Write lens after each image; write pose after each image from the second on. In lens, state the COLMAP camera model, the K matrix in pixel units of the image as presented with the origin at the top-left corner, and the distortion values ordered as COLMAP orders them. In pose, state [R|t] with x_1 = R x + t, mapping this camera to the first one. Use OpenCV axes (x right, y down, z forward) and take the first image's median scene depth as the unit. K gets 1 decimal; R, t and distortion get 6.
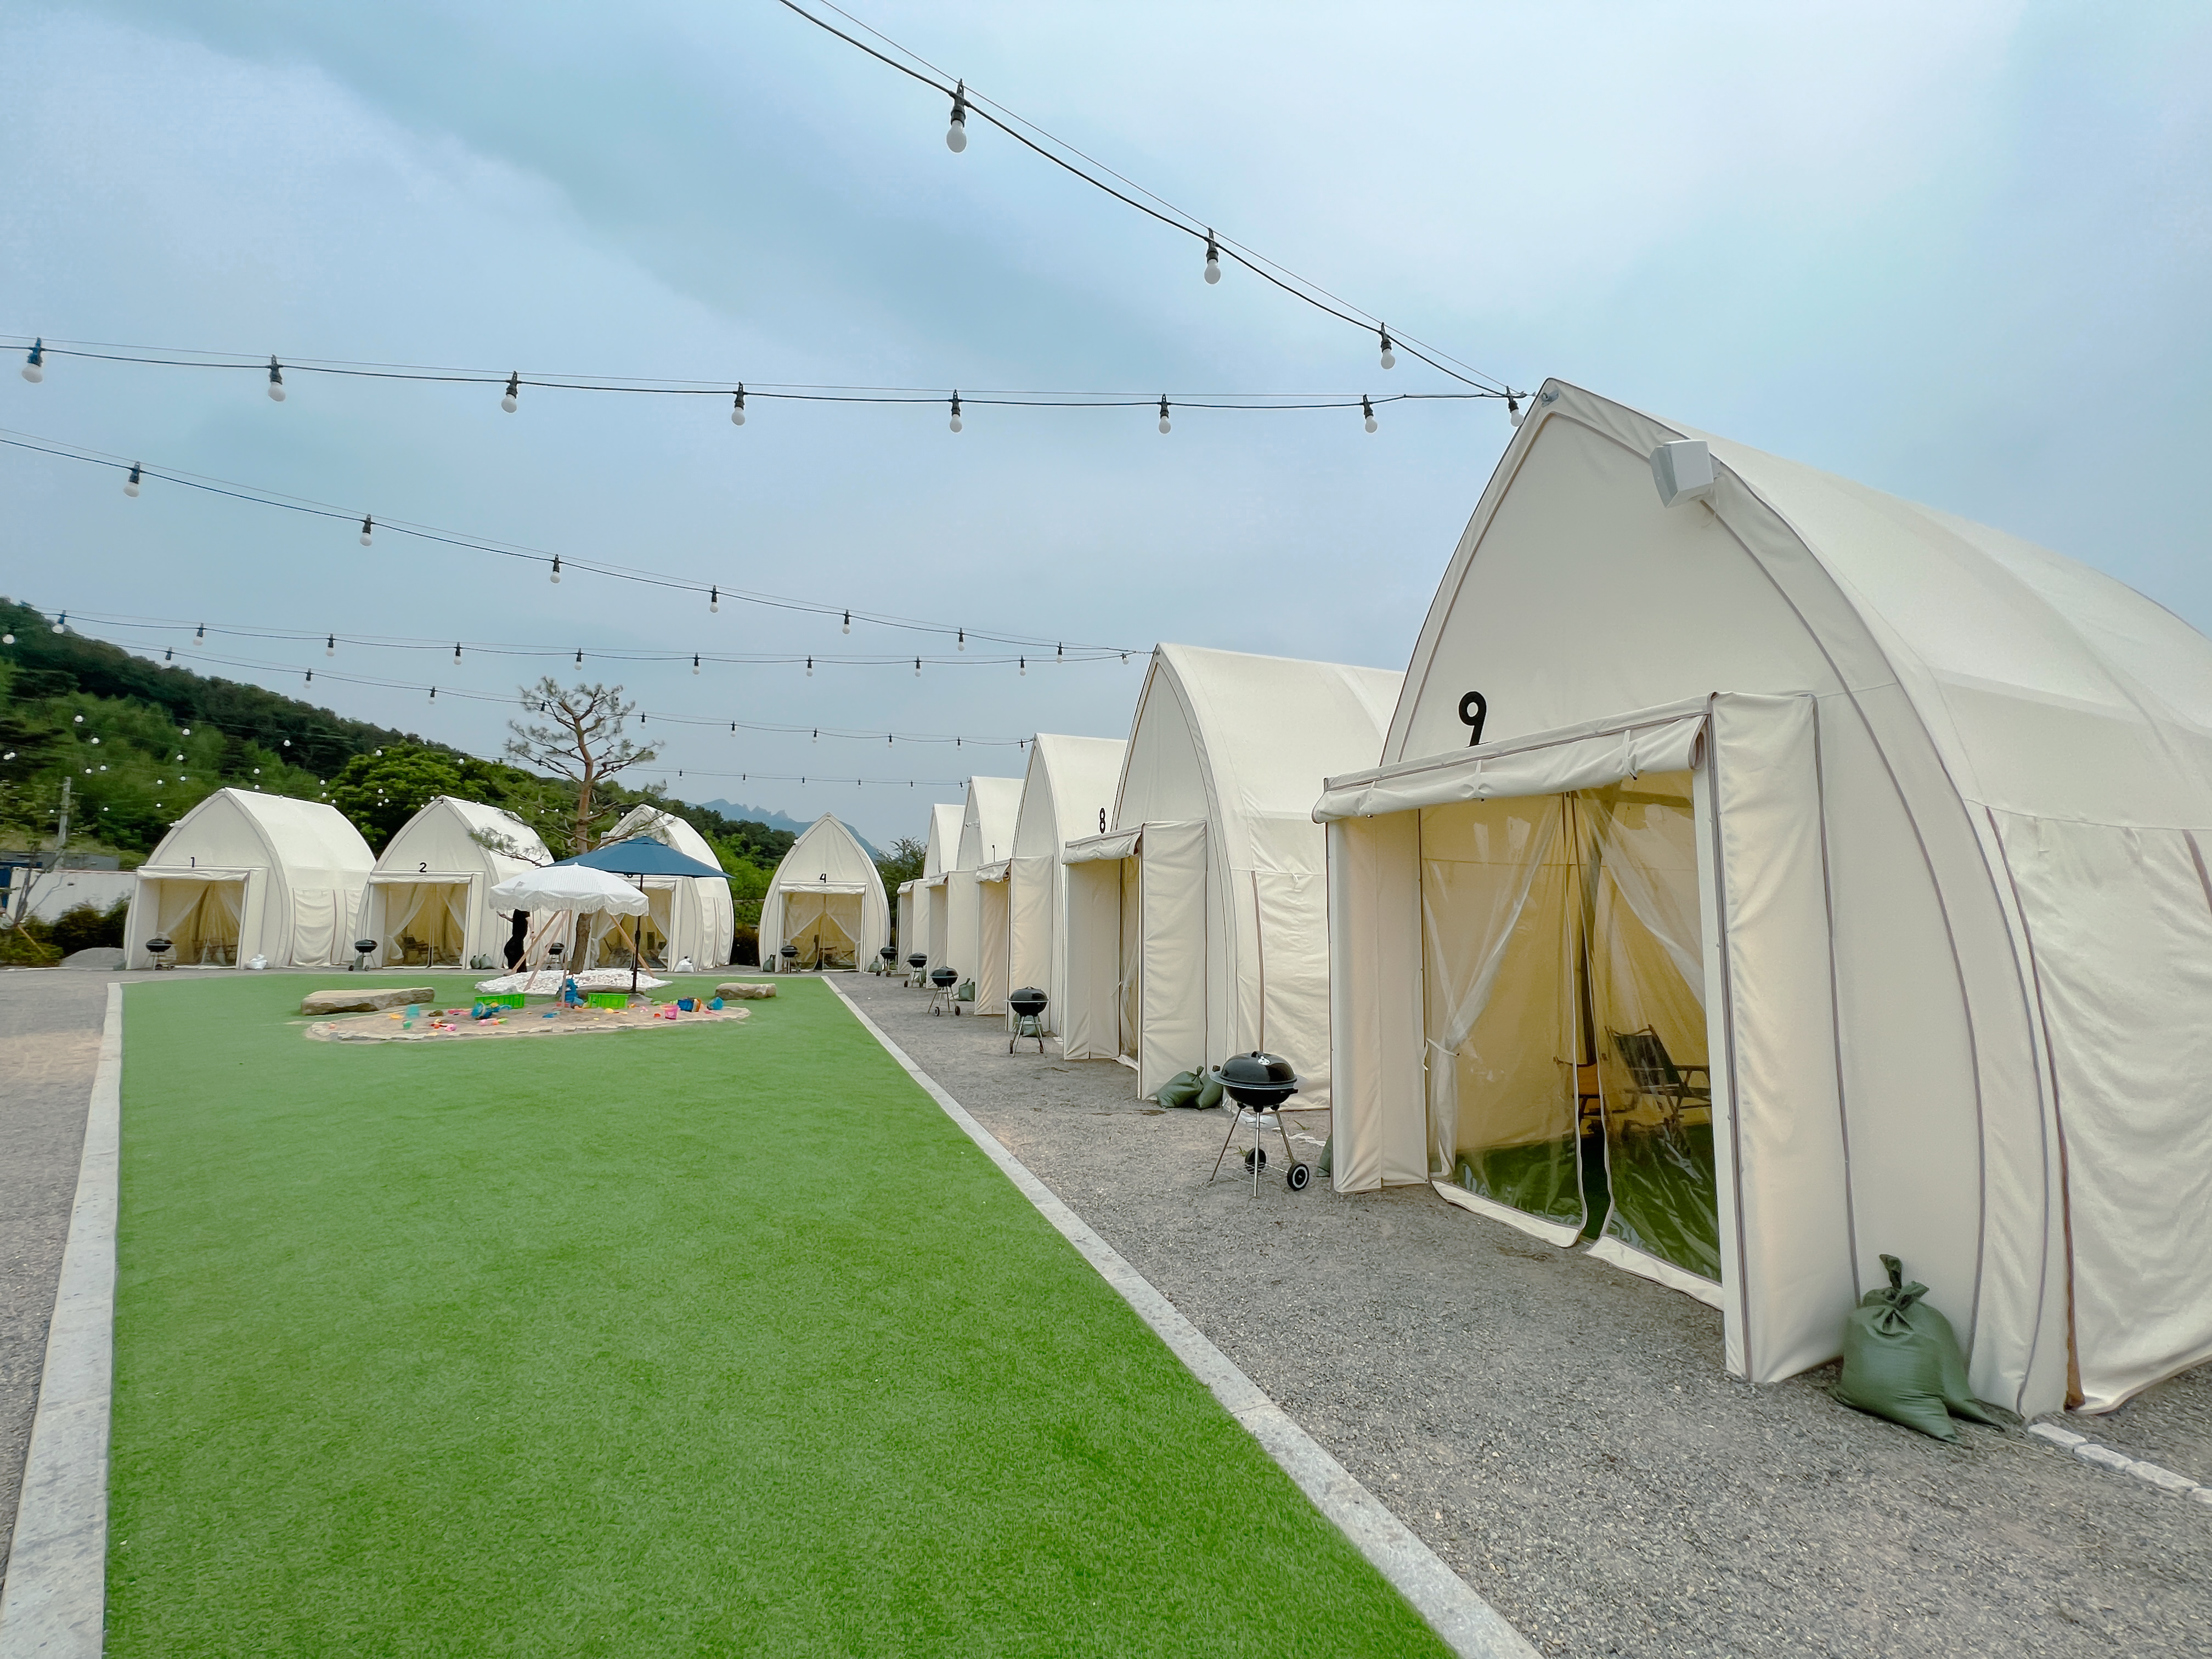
lens RADIAL K [[886.8, 0, 1108.8], [0, 886.8, 835.5], [0, 0, 1]] dist [-0.000336, 0.000086]
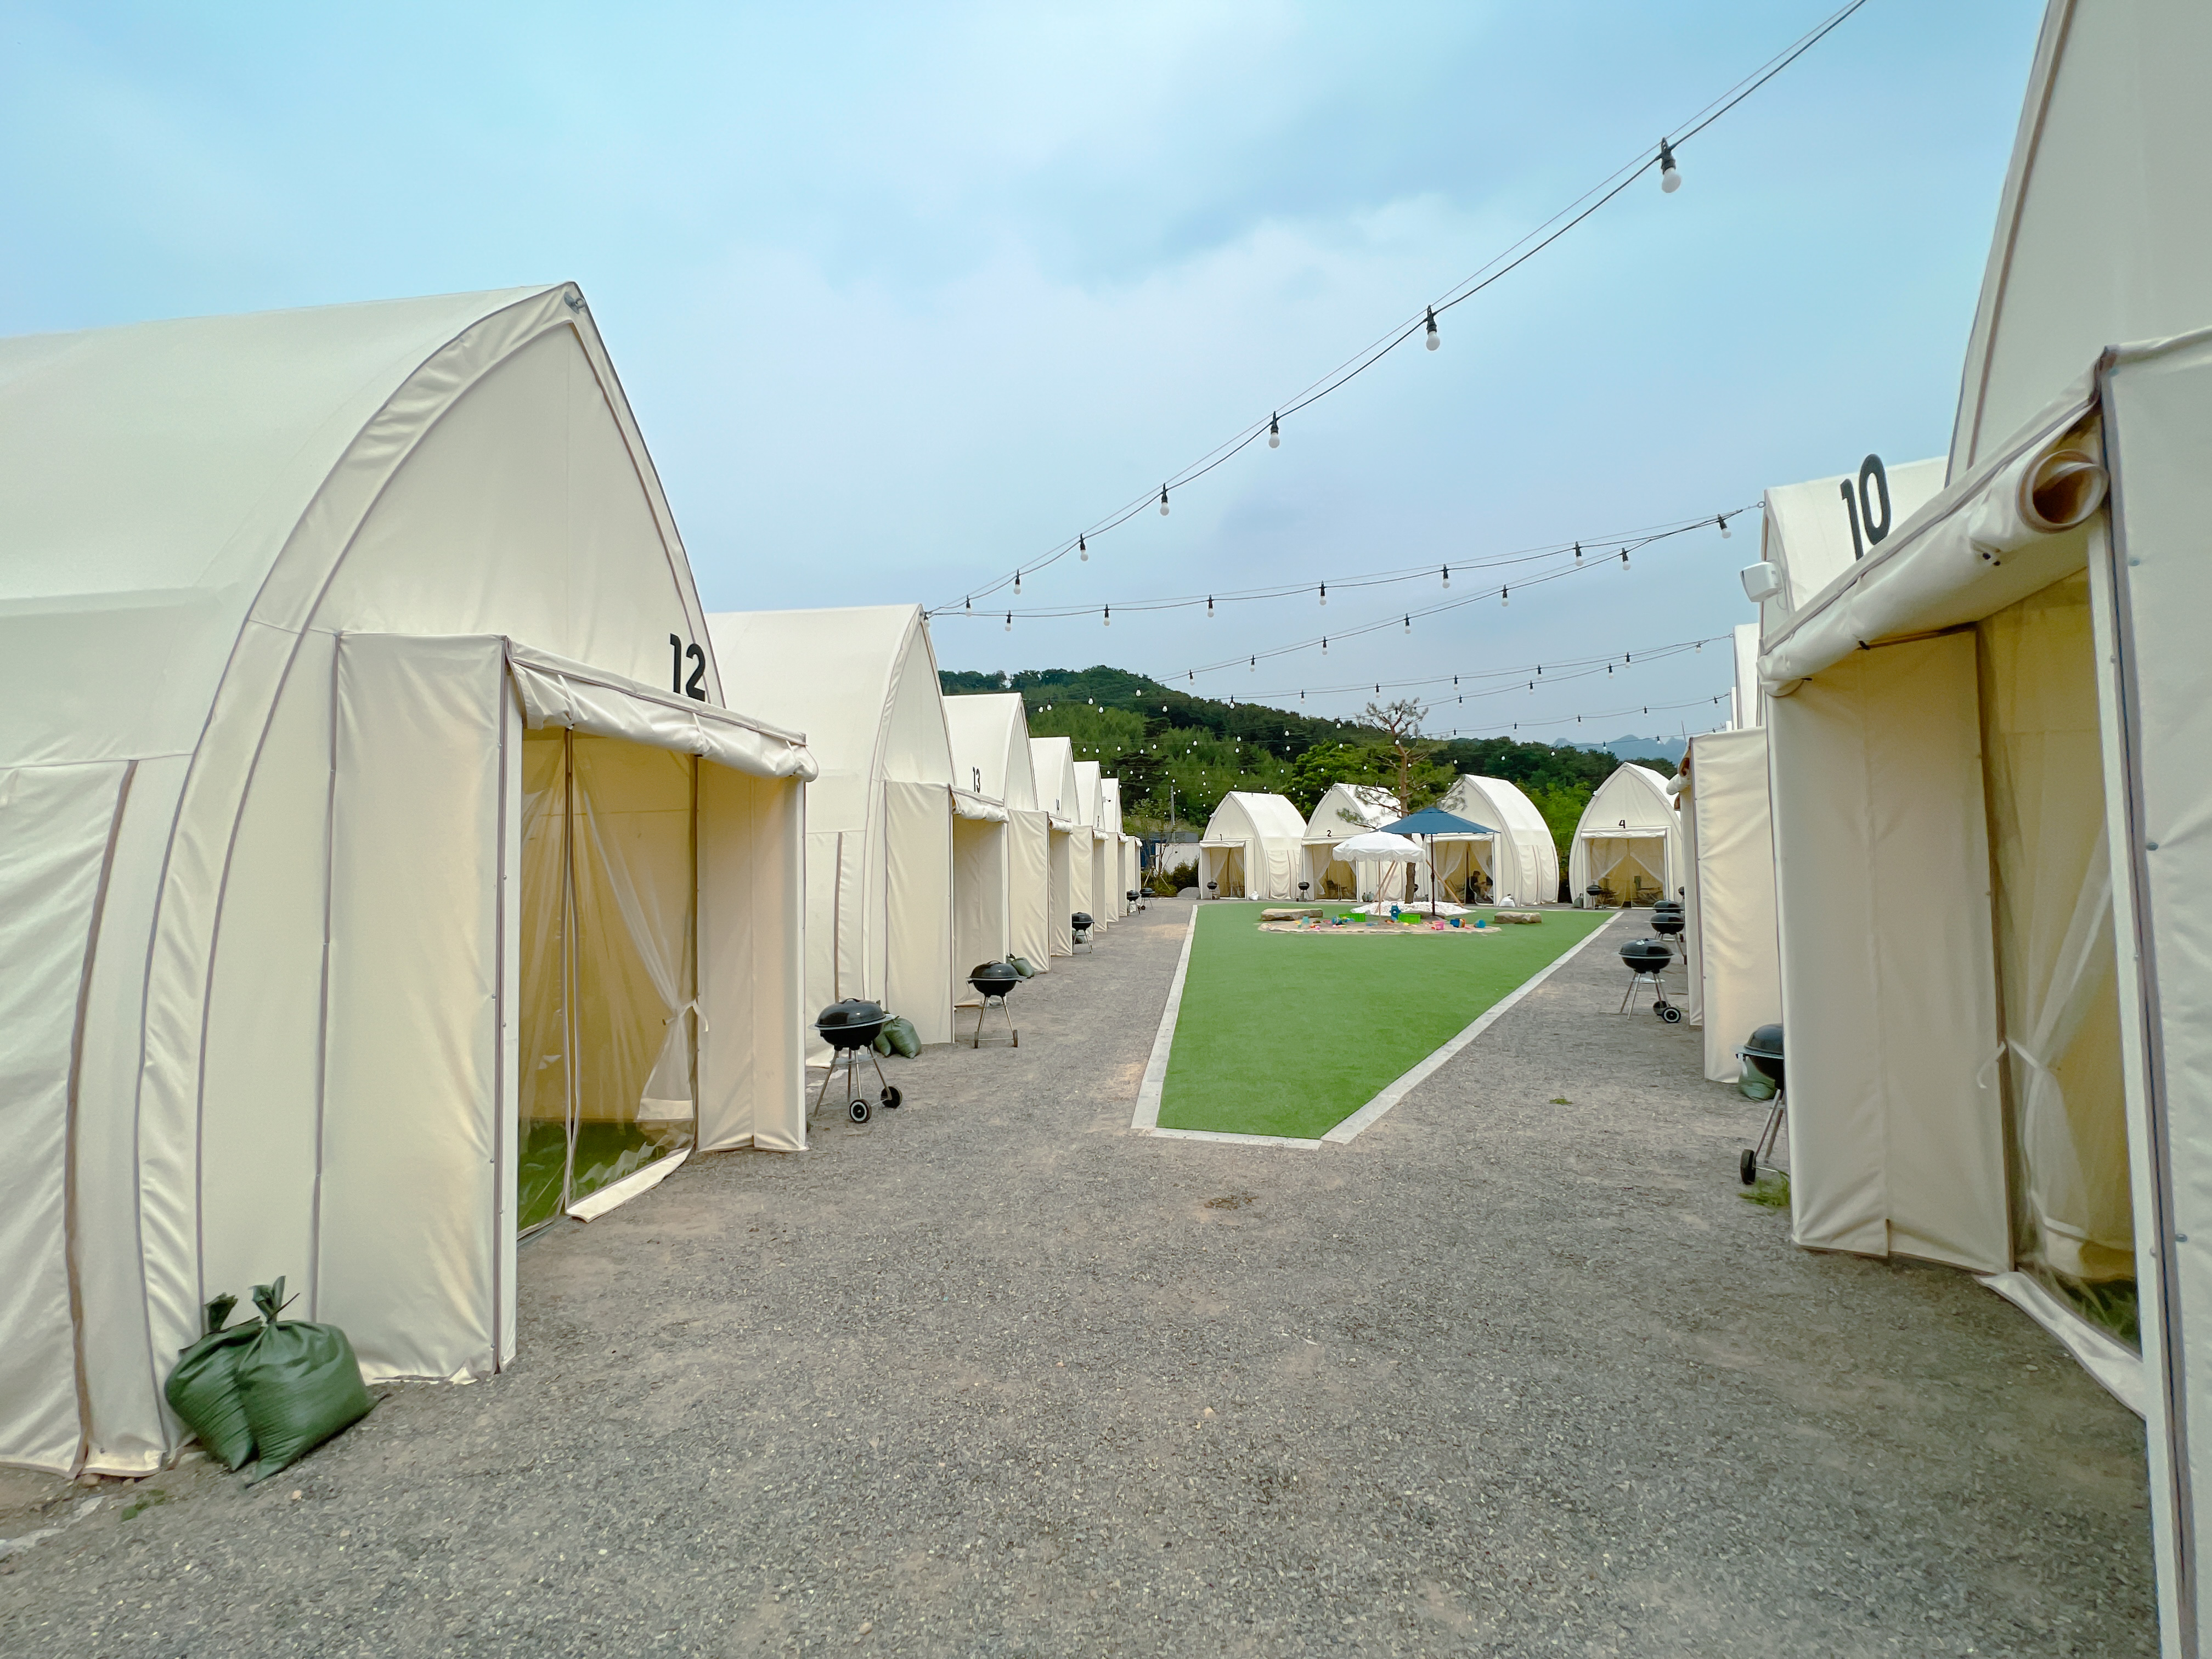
lens RADIAL K [[886.8, 0, 1106.4], [0, 886.8, 830.2], [0, 0, 1]] dist [-0.000336, 0.000086]
pose [[0.582890, -0.051846, -0.810896, 0.207258], [0.096496, 0.995317, 0.005726, -0.012755], [0.806801, -0.081586, 0.585163, -0.163700]]
